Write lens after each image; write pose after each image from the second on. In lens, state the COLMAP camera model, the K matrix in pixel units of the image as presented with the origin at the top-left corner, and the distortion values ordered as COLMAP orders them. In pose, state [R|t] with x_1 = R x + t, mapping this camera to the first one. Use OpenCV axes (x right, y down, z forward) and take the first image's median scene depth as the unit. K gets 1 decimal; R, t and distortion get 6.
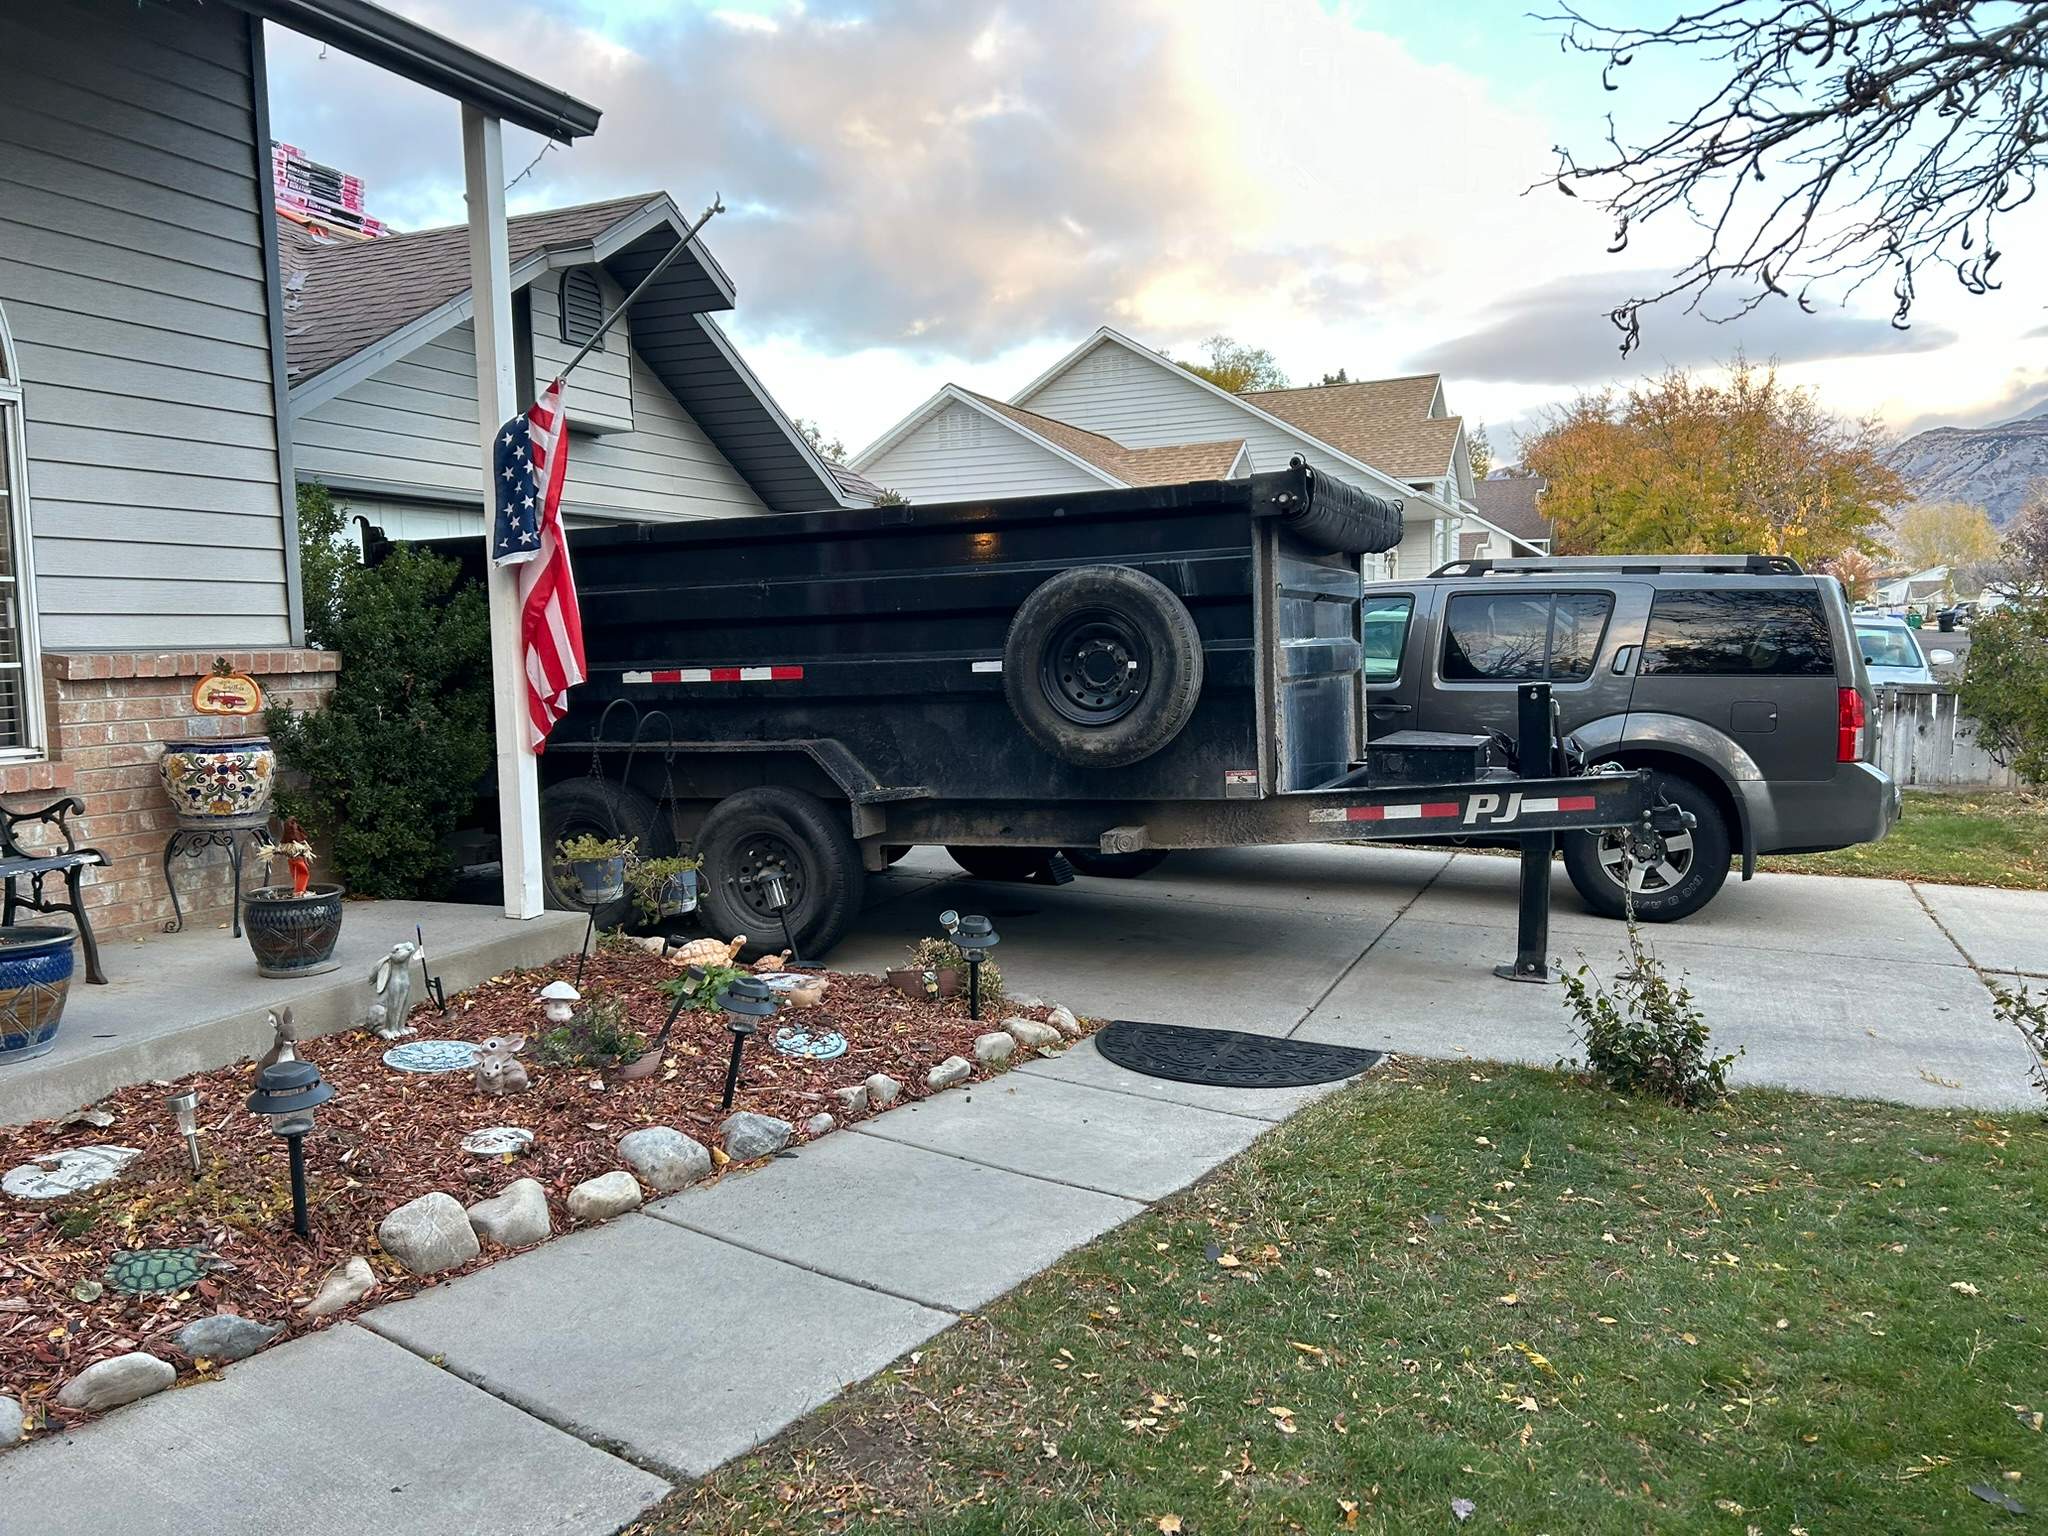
lens RADIAL K [[1534.9, 0, 1024.0], [0, 1534.9, 768.0], [0, 0, 1]] dist [0.069522, -0.090696]
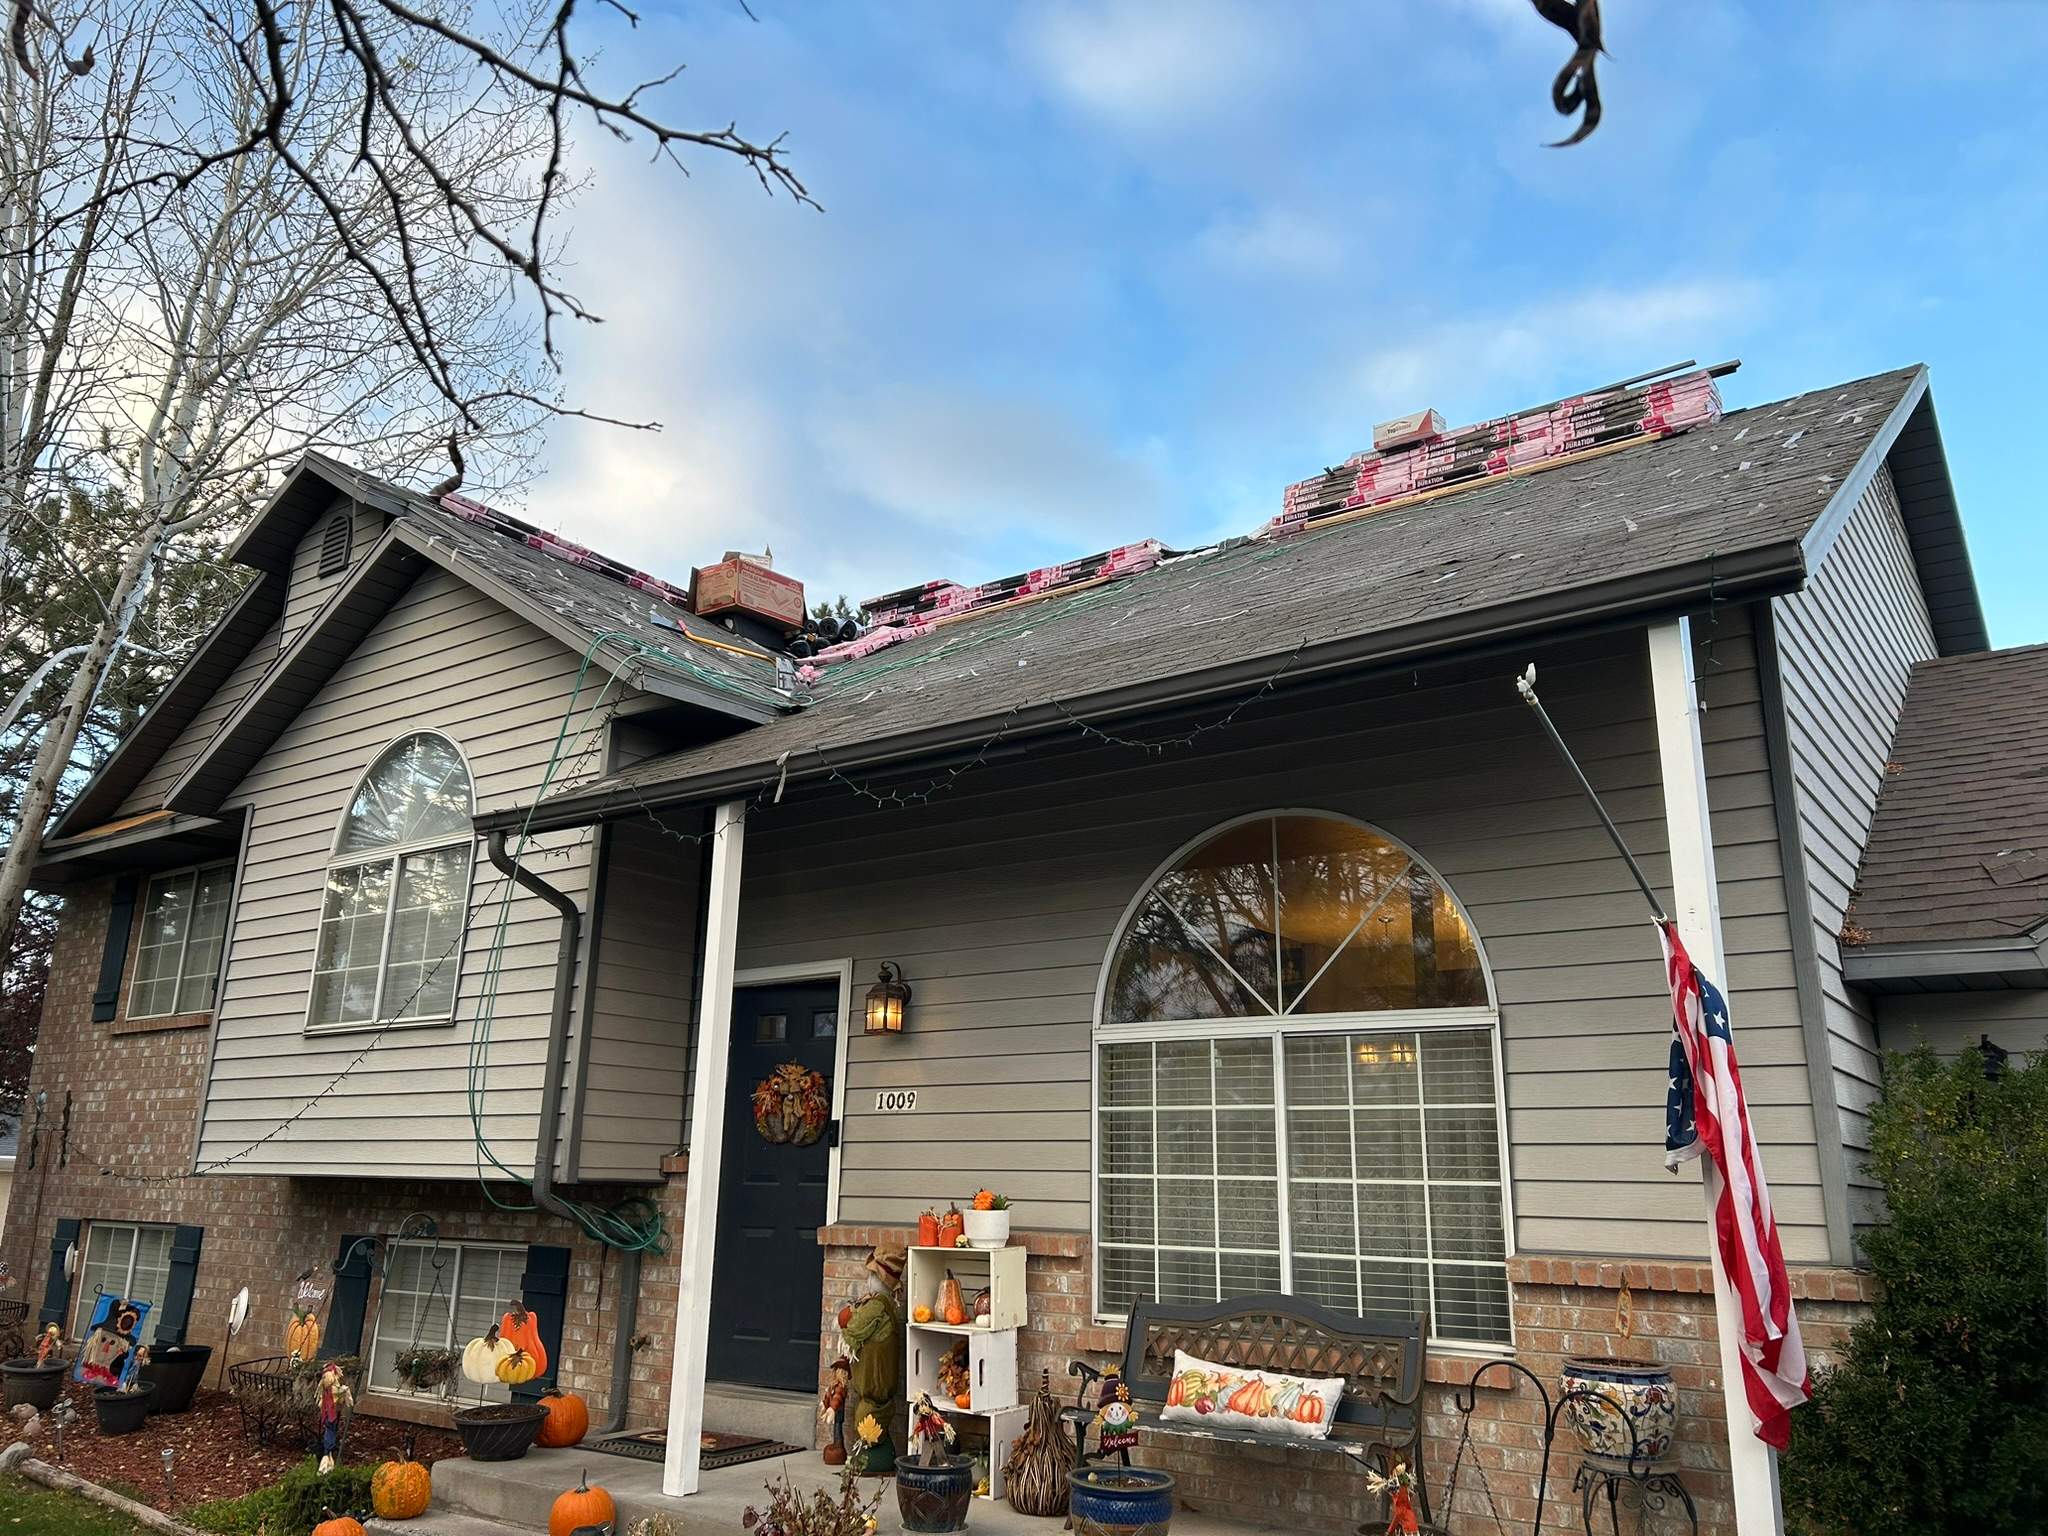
lens RADIAL K [[1534.9, 0, 1024.0], [0, 1534.9, 768.0], [0, 0, 1]] dist [0.069522, -0.090696]
pose [[-0.237752, -0.239436, -0.941353, 0.530116], [-0.096276, 0.970178, -0.222452, -0.125073], [0.966543, 0.037741, -0.253714, 0.899706]]
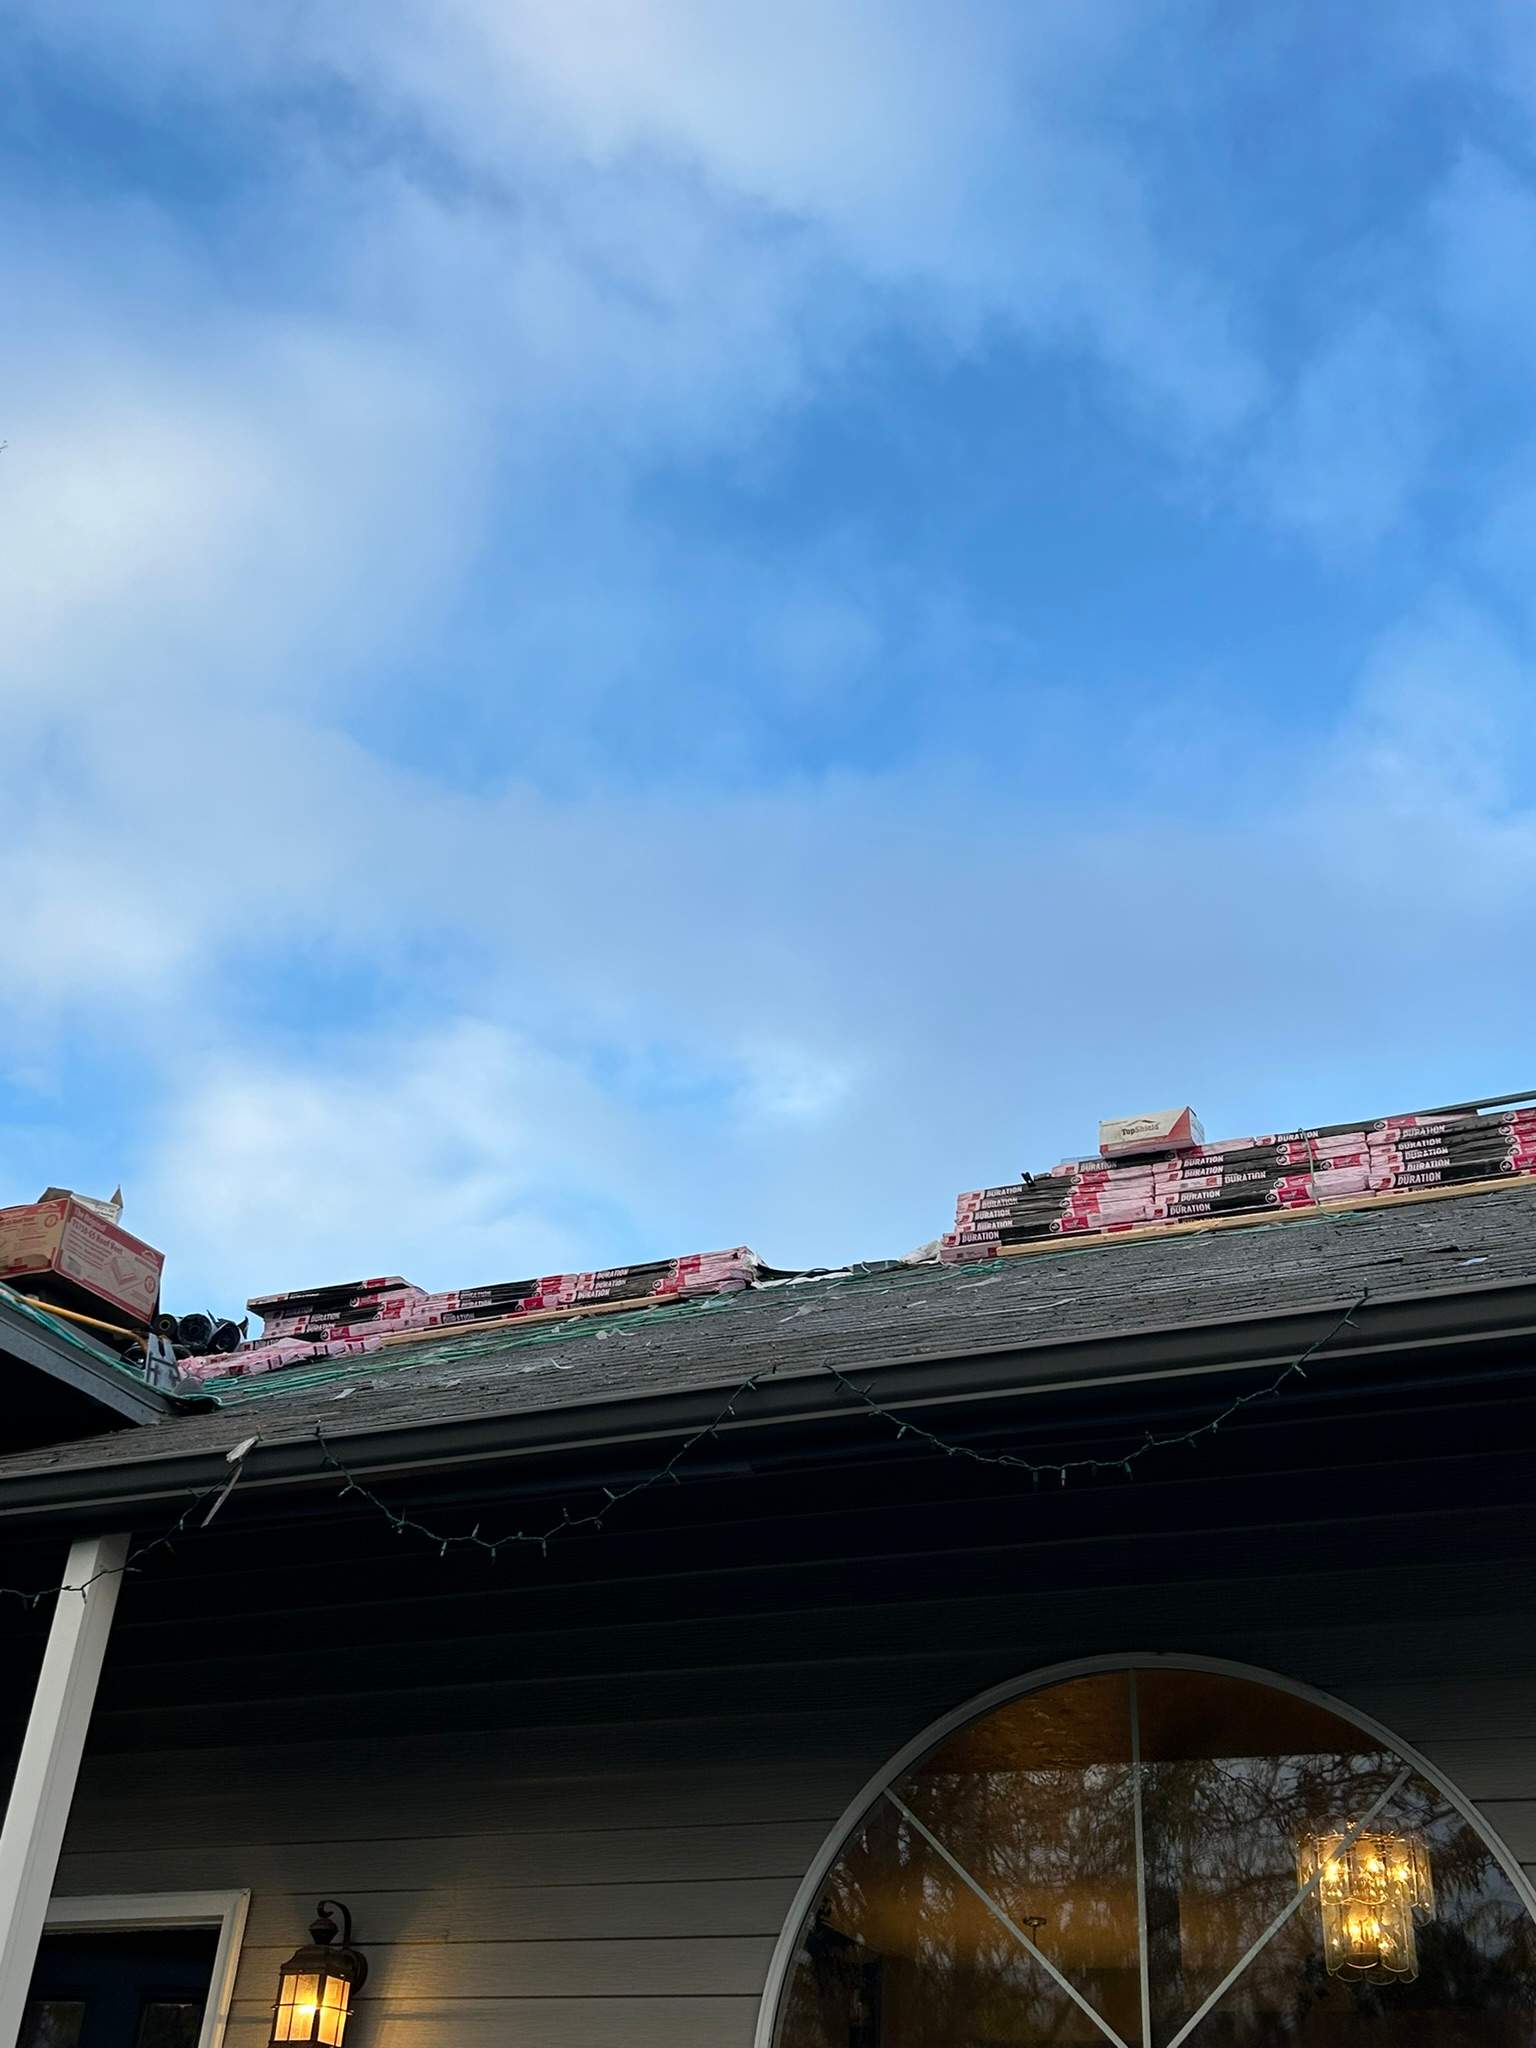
lens RADIAL K [[2108.5, 0, 755.1], [0, 2108.5, 1020.1], [0, 0, 1]] dist [0.122214, -0.319770]
pose [[-0.026010, -0.528807, -0.848344, 0.261332], [-0.148921, 0.841211, -0.519795, -0.111226], [0.988507, 0.112817, -0.100631, 0.684262]]
